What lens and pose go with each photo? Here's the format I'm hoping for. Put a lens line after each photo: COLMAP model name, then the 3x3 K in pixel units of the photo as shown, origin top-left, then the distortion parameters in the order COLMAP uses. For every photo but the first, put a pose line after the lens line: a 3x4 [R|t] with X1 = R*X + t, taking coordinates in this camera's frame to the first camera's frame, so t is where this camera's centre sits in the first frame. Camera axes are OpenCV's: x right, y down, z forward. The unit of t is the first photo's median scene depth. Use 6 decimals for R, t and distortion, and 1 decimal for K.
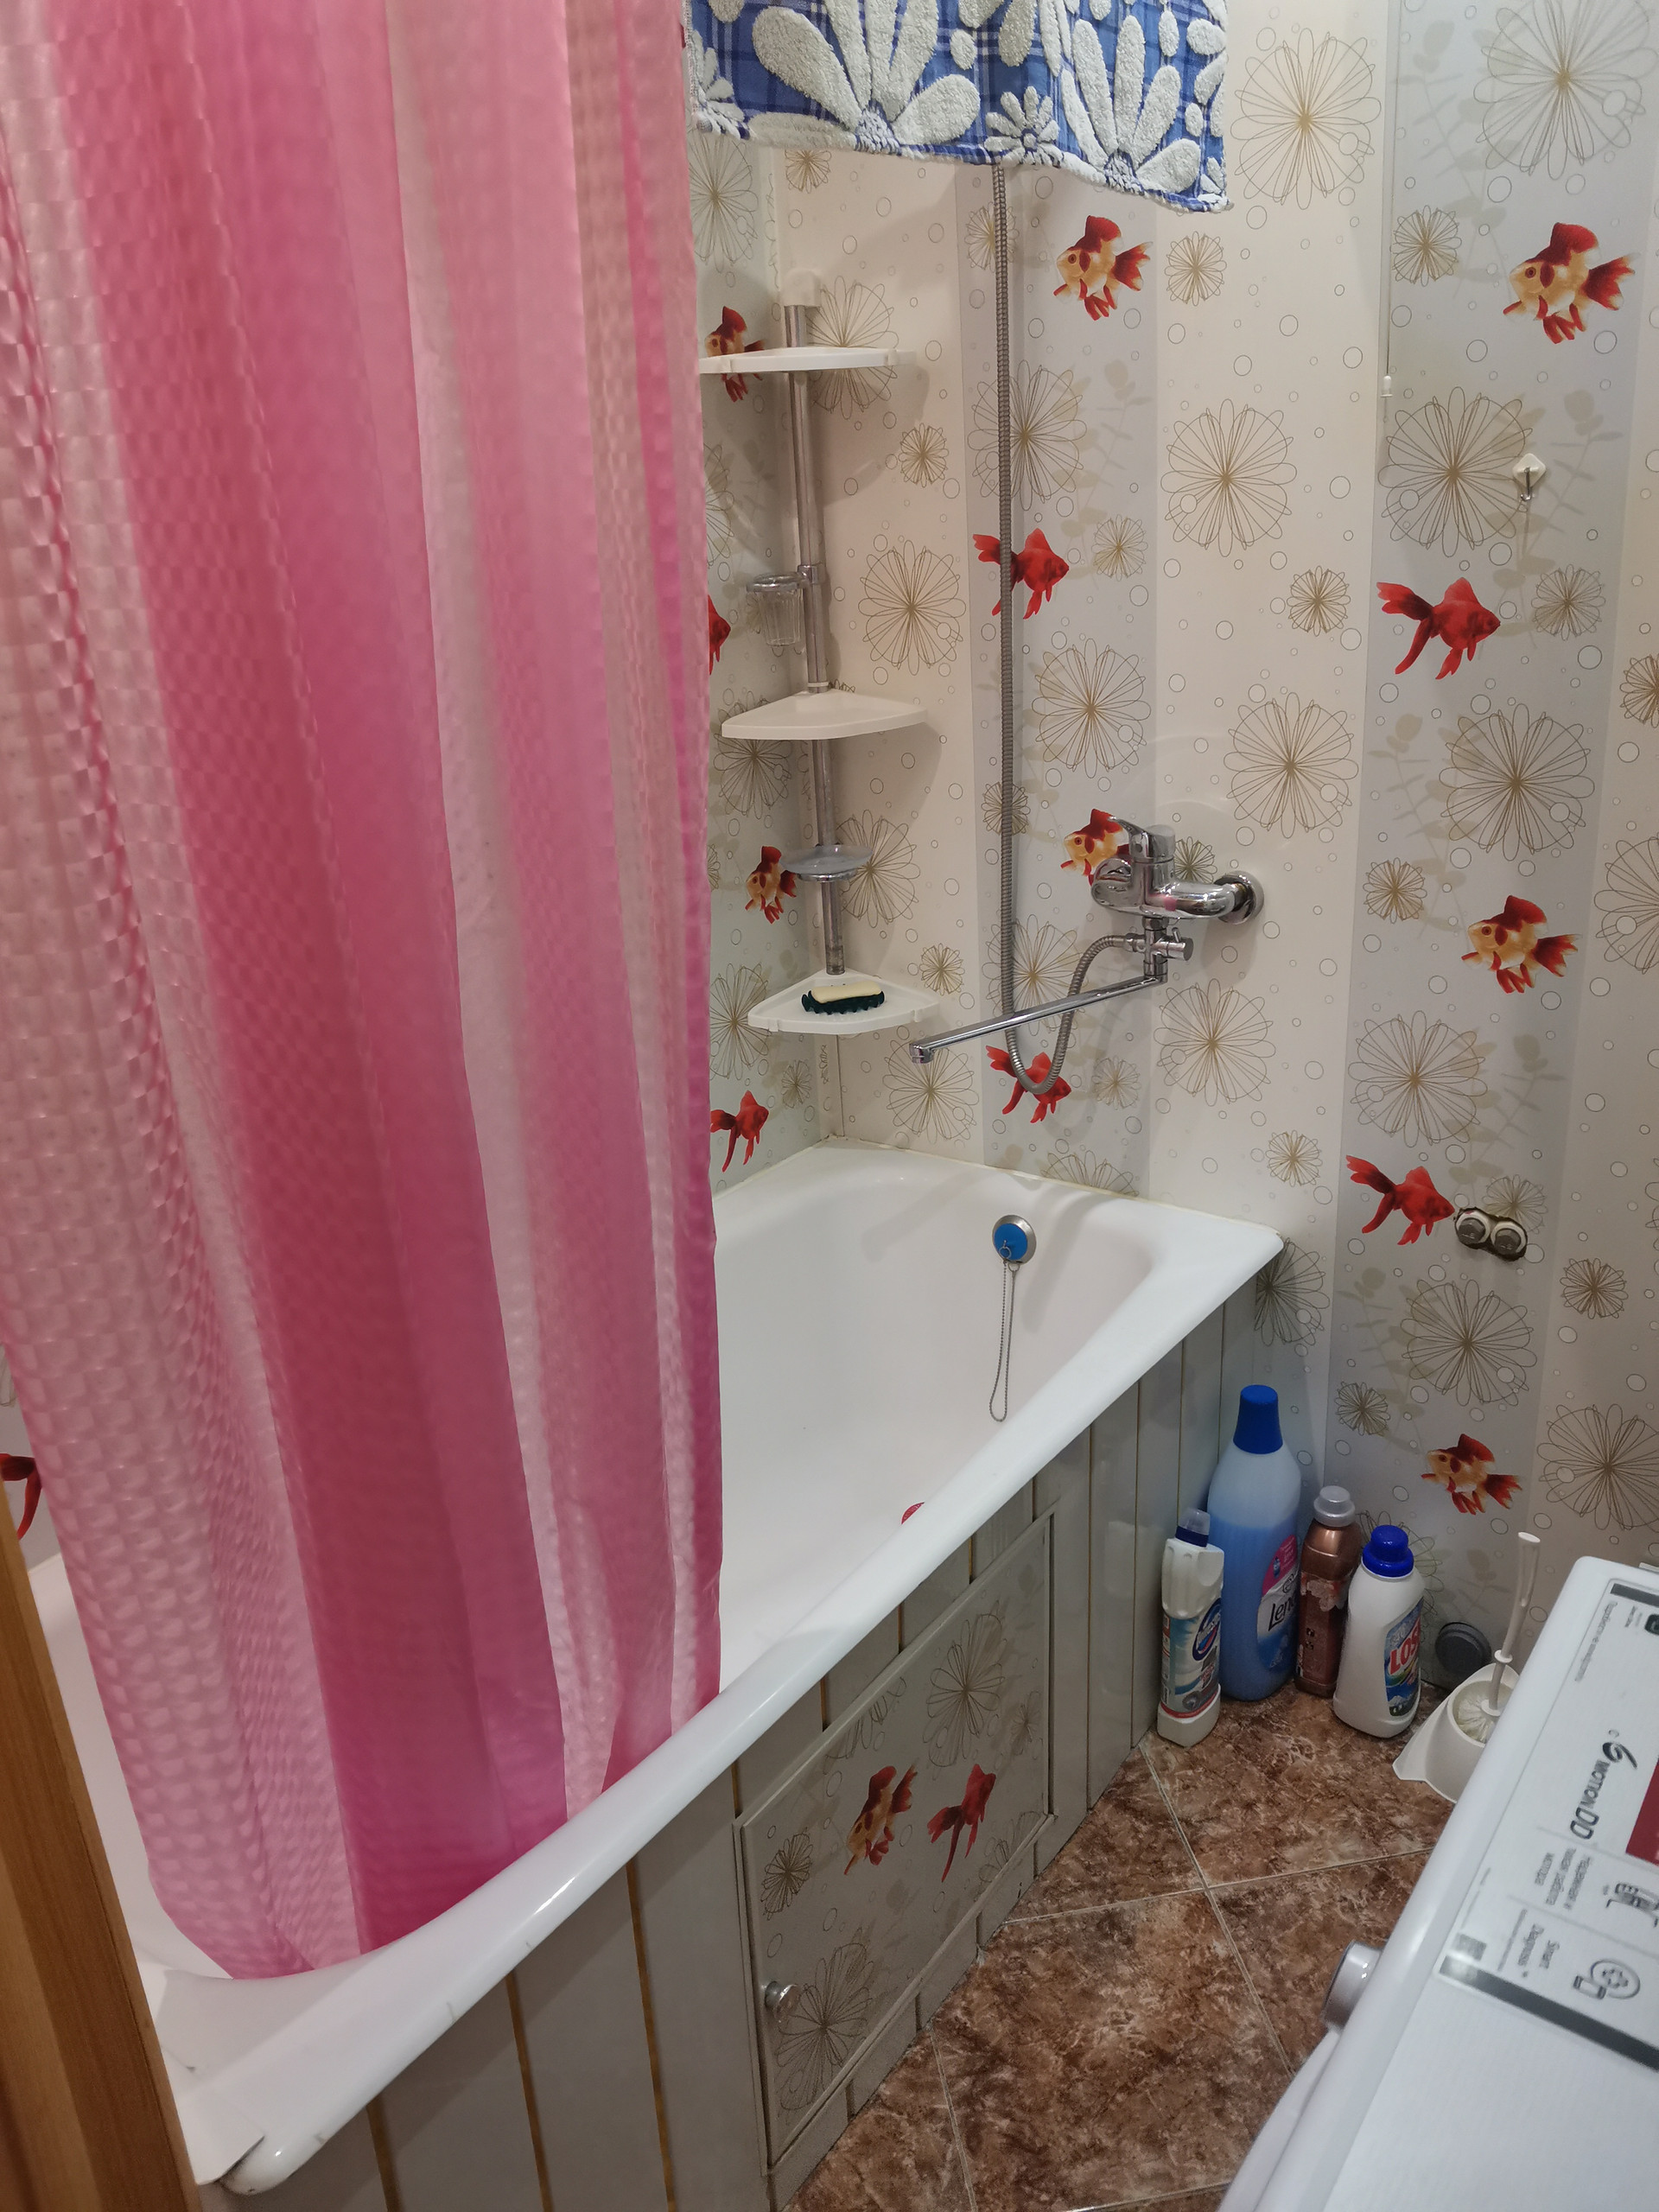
lens RADIAL K [[1721.5, 0, 824.9], [0, 1721.5, 1105.7], [0, 0, 1]] dist [0.012193, -0.040811]
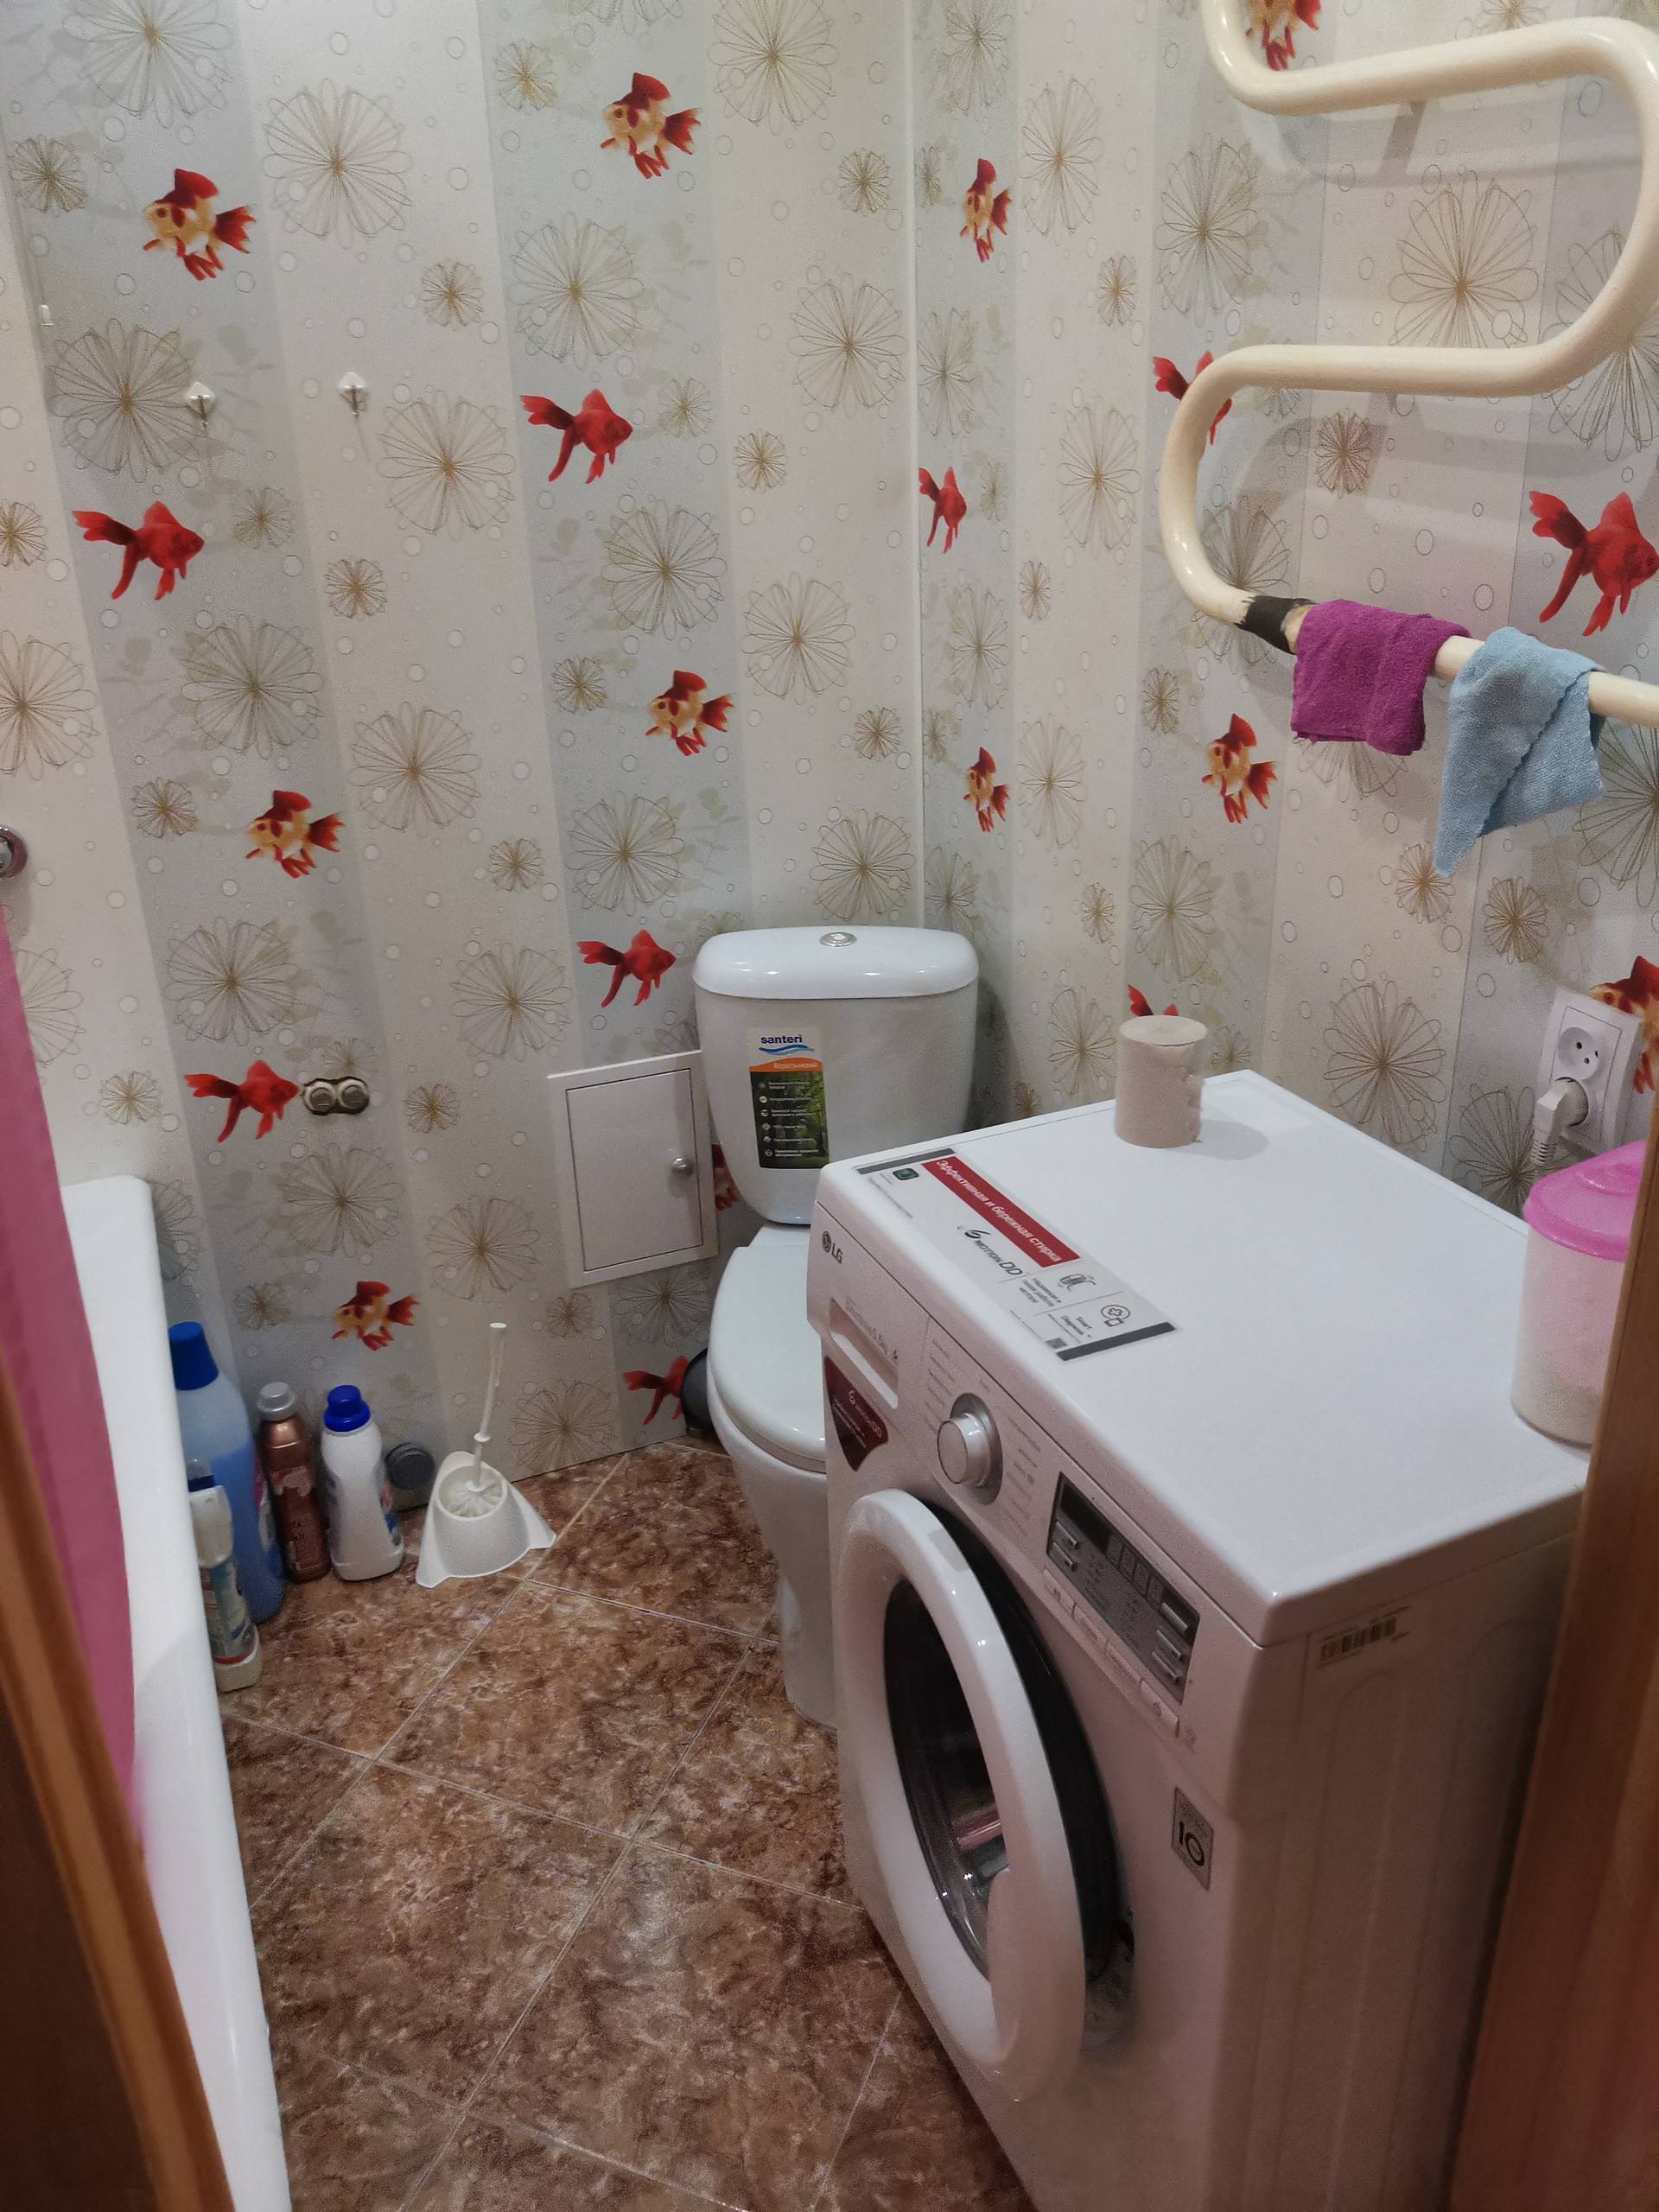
lens RADIAL K [[1721.5, 0, 824.2], [0, 1721.5, 1100.7], [0, 0, 1]] dist [0.012193, -0.040811]
pose [[0.508587, -0.306808, 0.804493, -0.364982], [0.308056, 0.937348, 0.162727, -0.006983], [-0.804015, 0.165068, 0.571237, 0.120465]]
